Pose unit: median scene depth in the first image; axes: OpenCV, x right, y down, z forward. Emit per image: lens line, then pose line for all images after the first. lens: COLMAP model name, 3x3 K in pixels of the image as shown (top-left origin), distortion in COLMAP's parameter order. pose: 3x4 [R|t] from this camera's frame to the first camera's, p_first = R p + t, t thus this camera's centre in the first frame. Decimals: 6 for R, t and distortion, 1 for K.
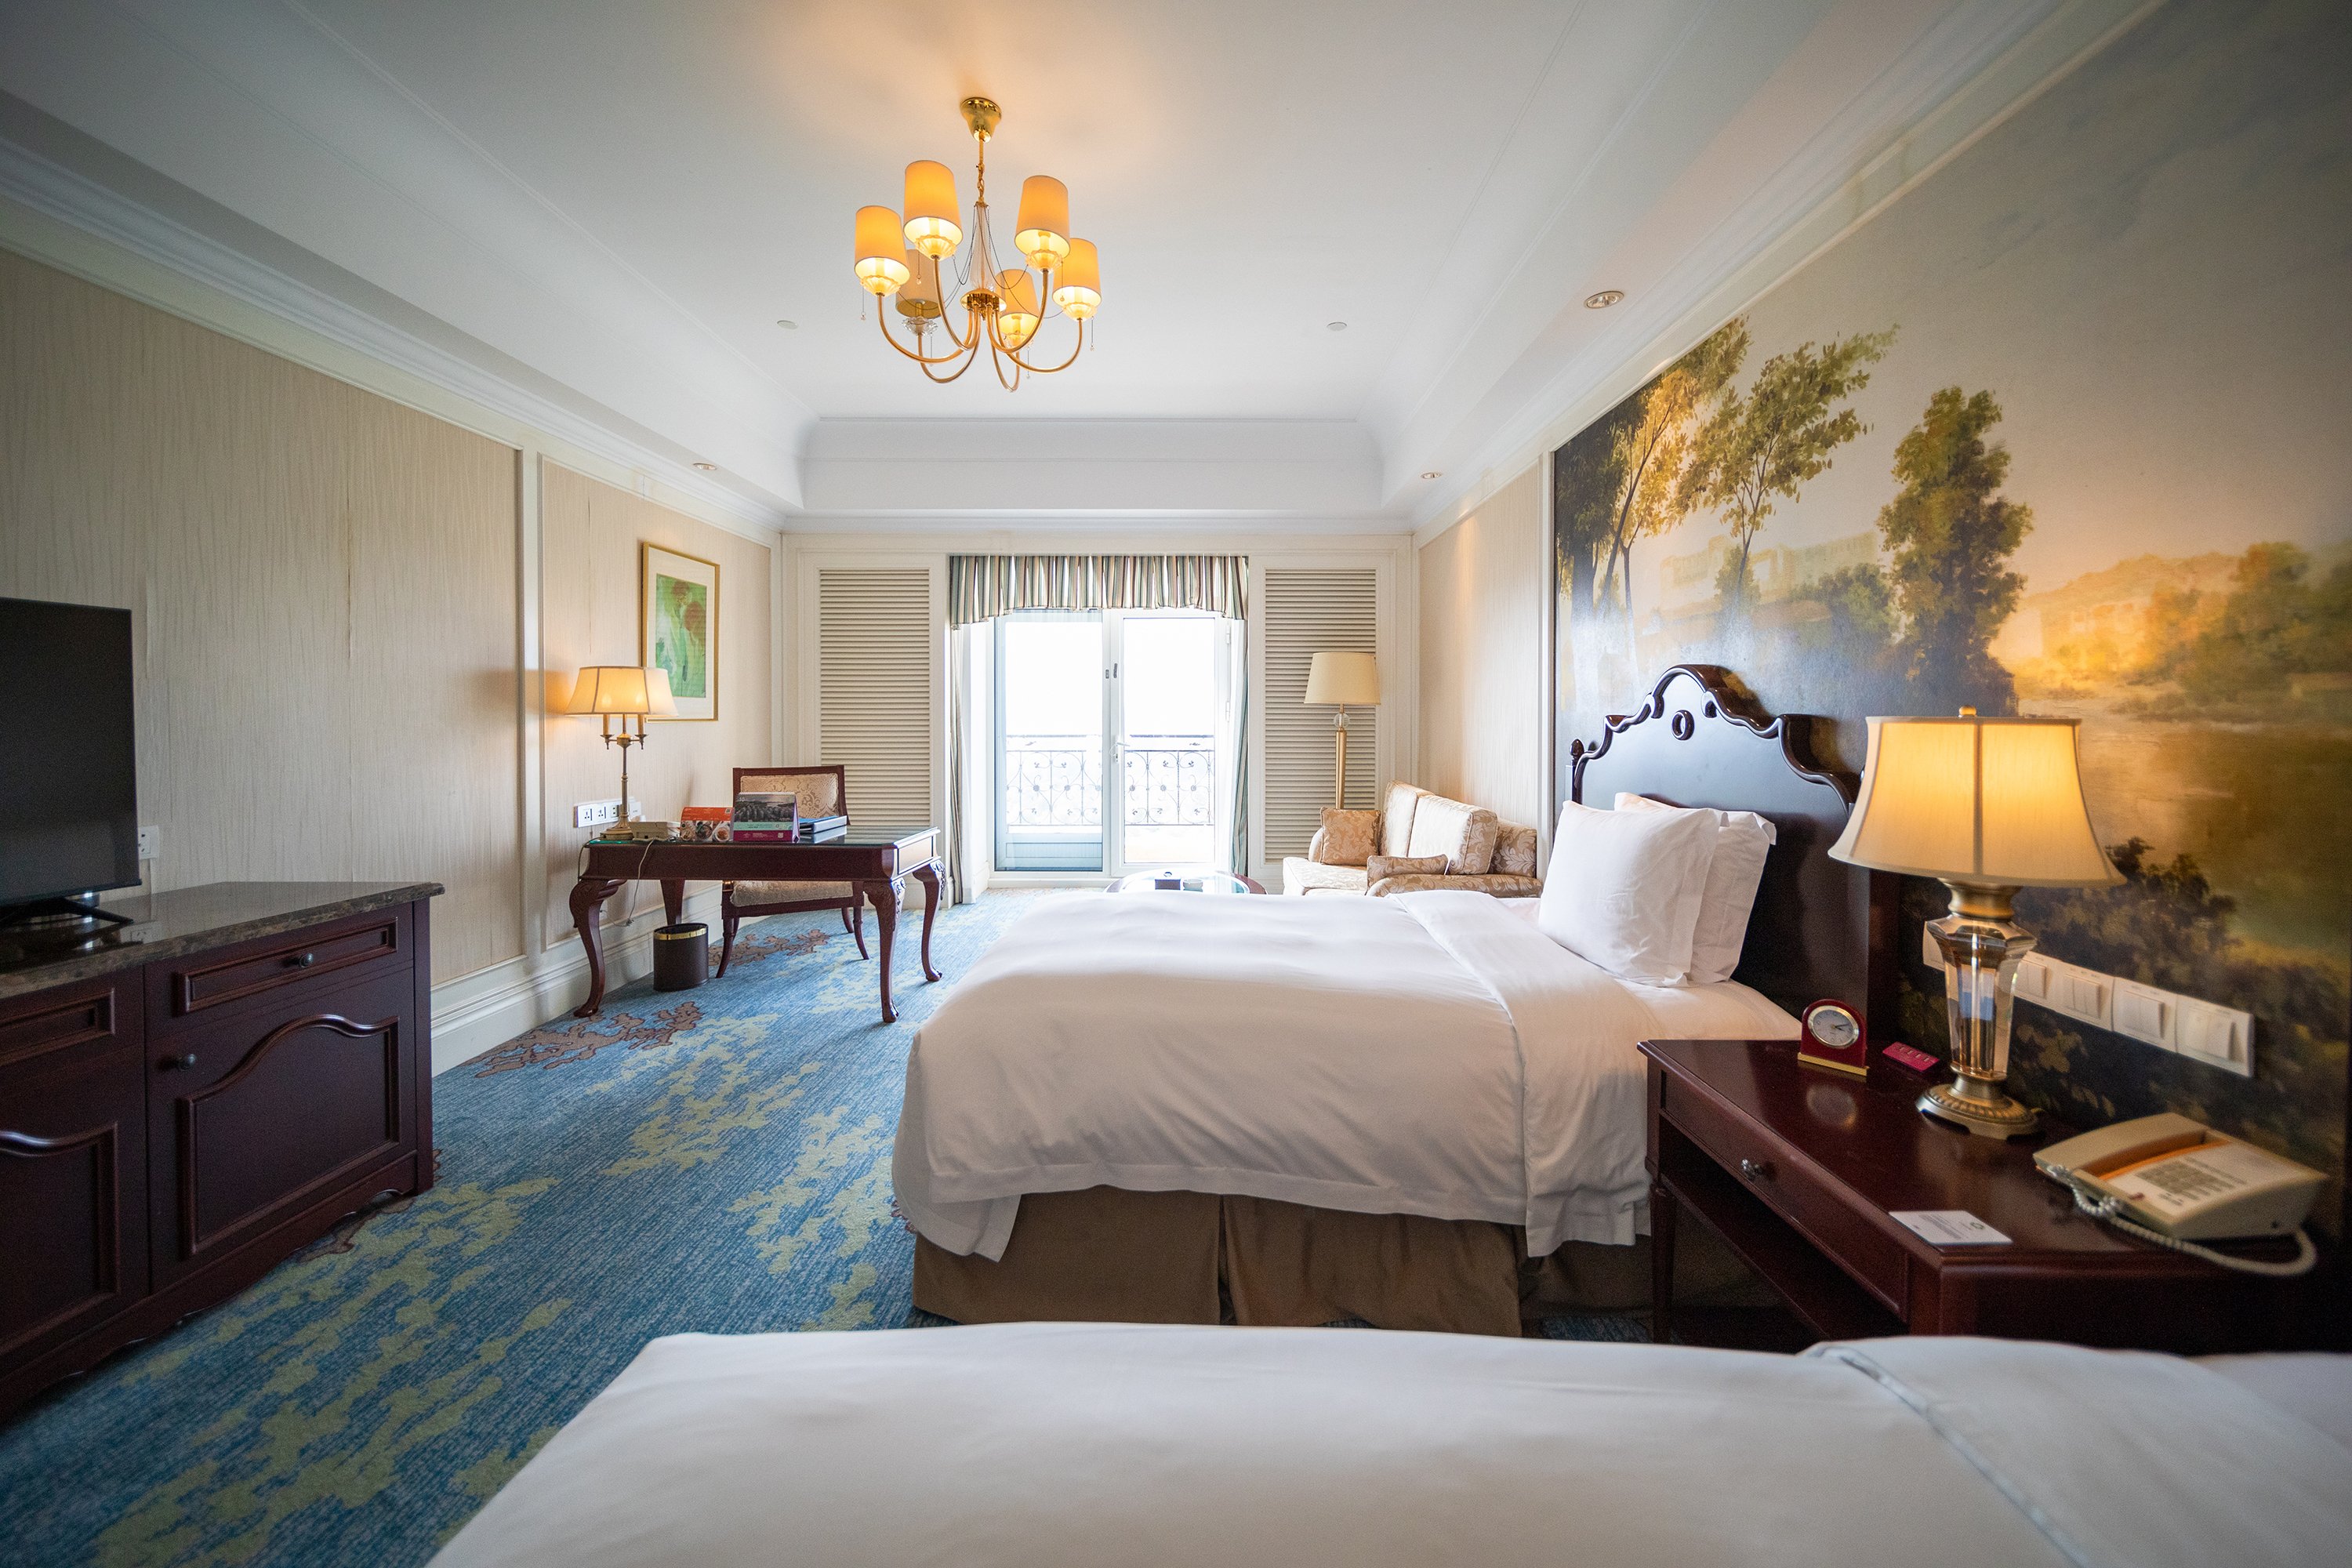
lens RADIAL K [[819.1, 0, 1167.5], [0, 819.1, 749.5], [0, 0, 1]] dist [-0.002204, -0.000132]
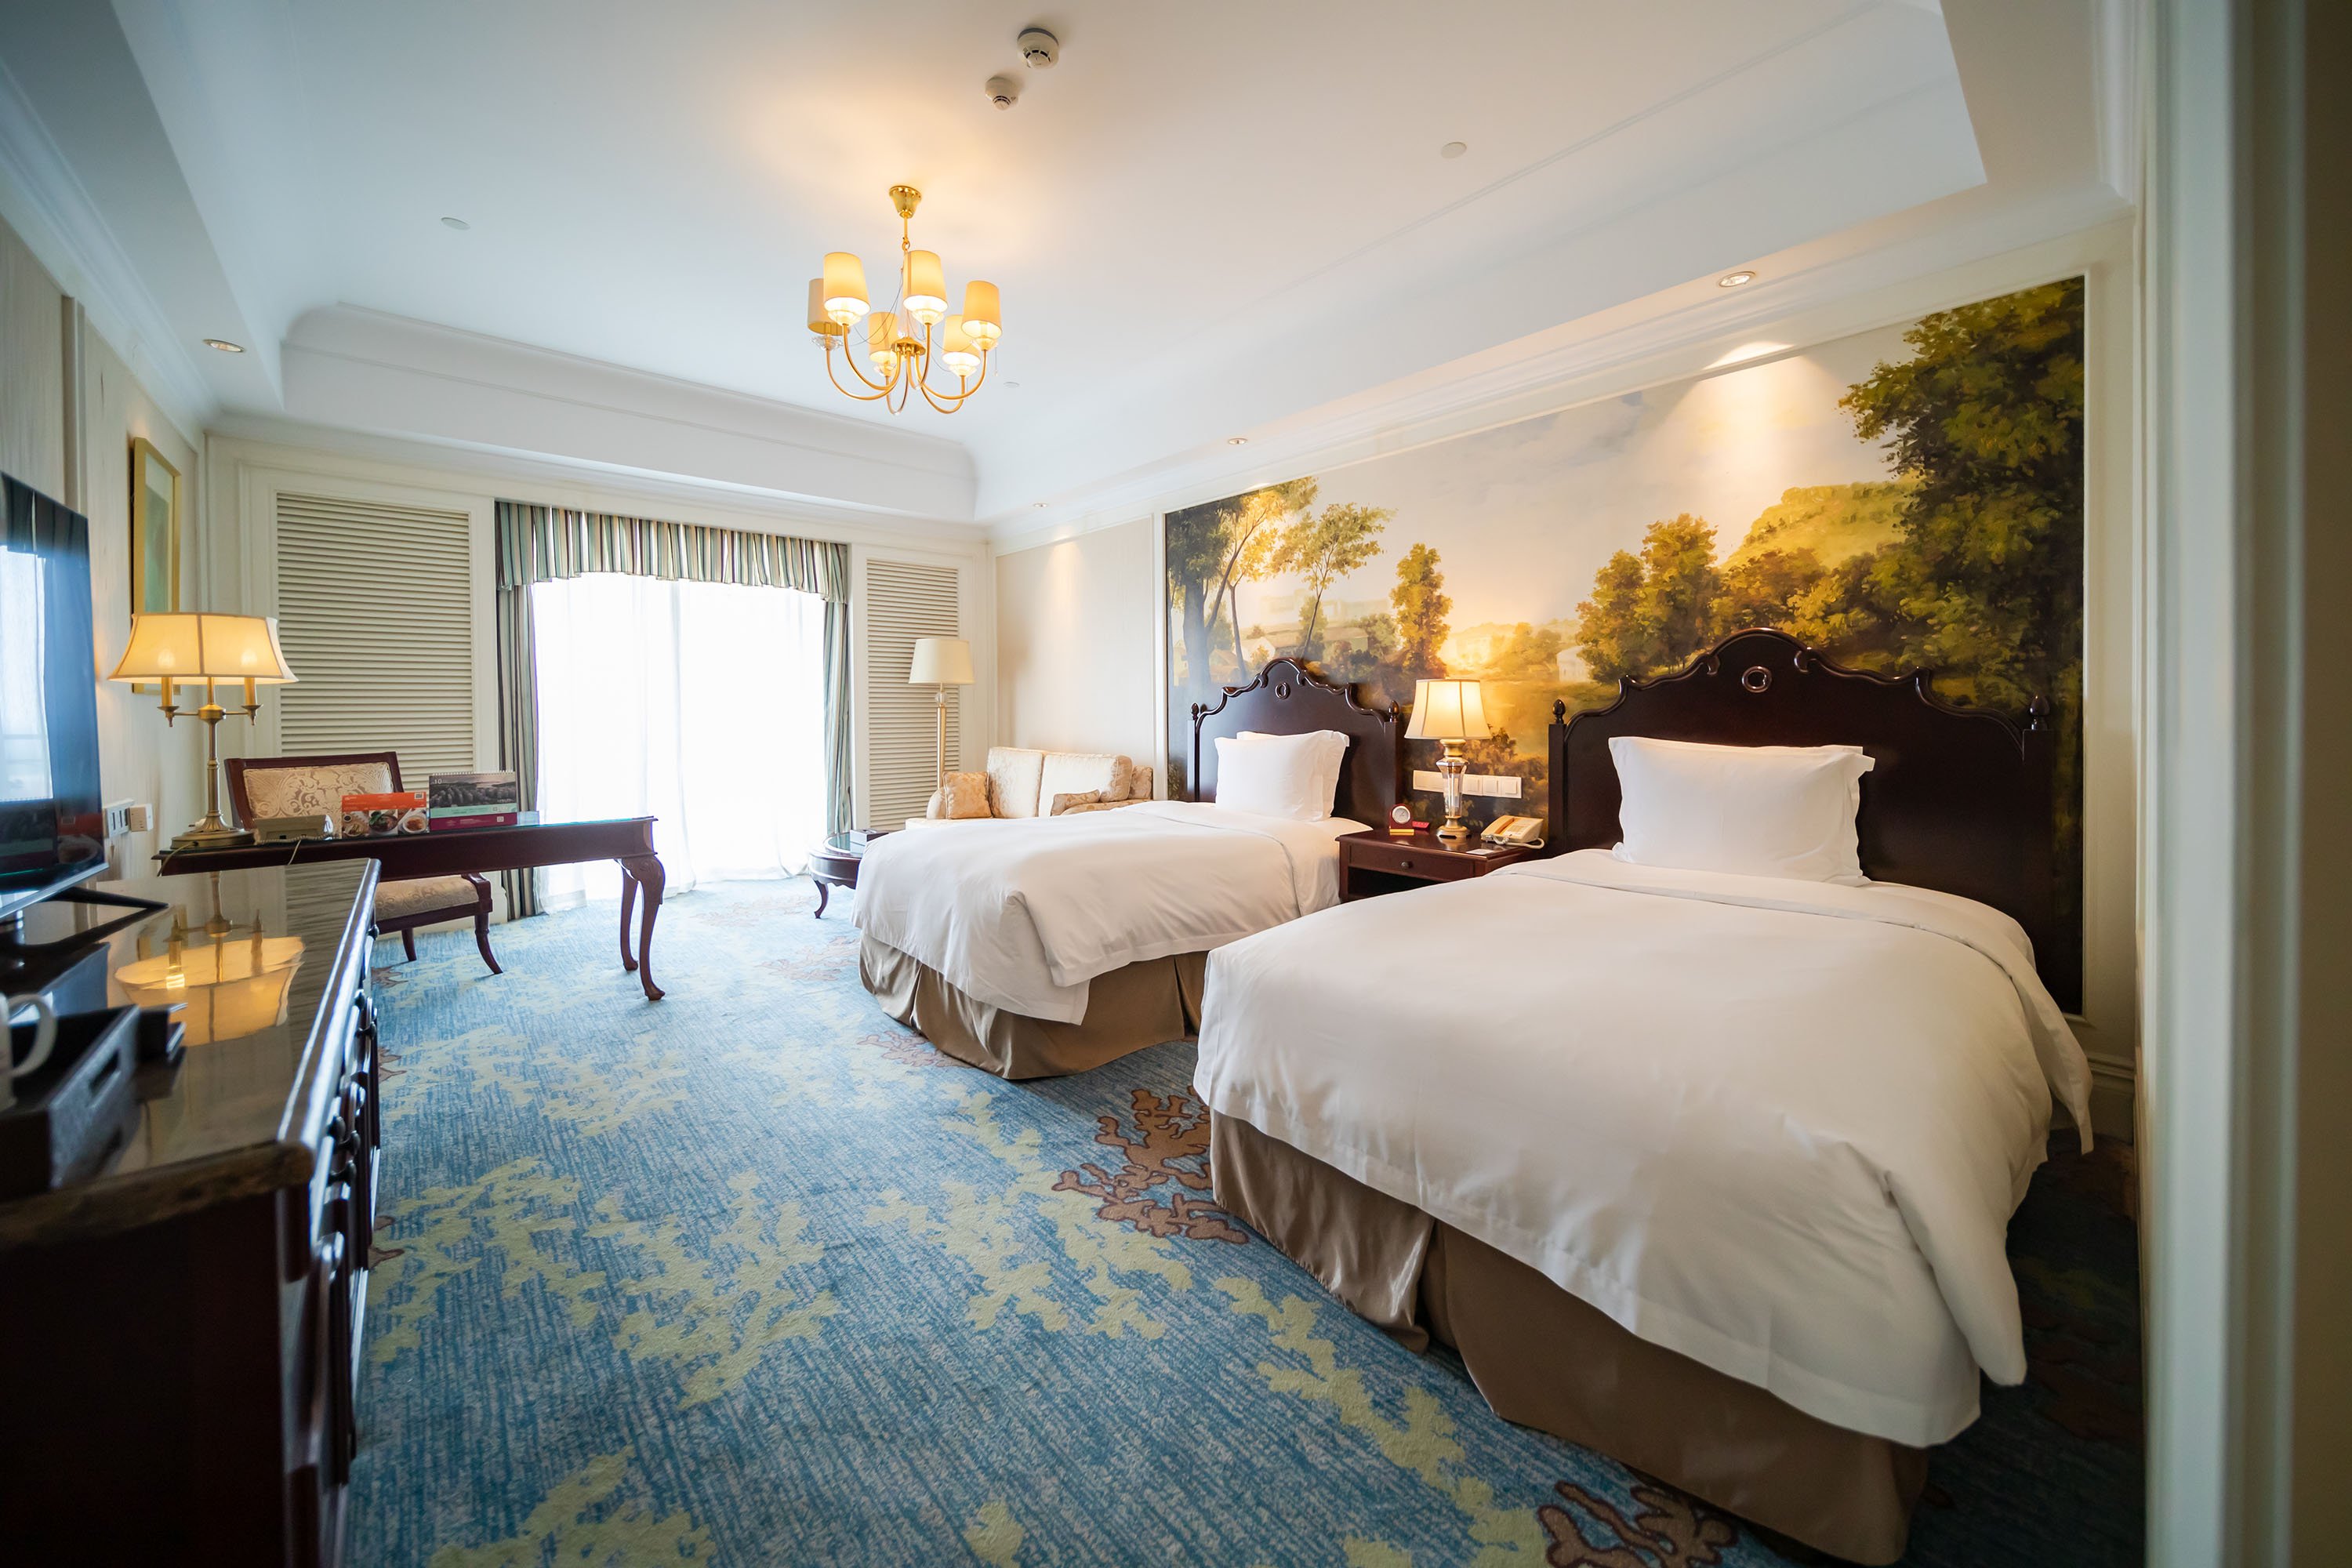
lens RADIAL K [[819.1, 0, 1167.5], [0, 819.1, 749.5], [0, 0, 1]] dist [-0.002204, -0.000132]
pose [[0.755239, -0.040561, 0.654193, -0.849597], [0.032315, 0.999174, 0.024643, 0.053096], [-0.654652, 0.002529, 0.755926, -0.228262]]
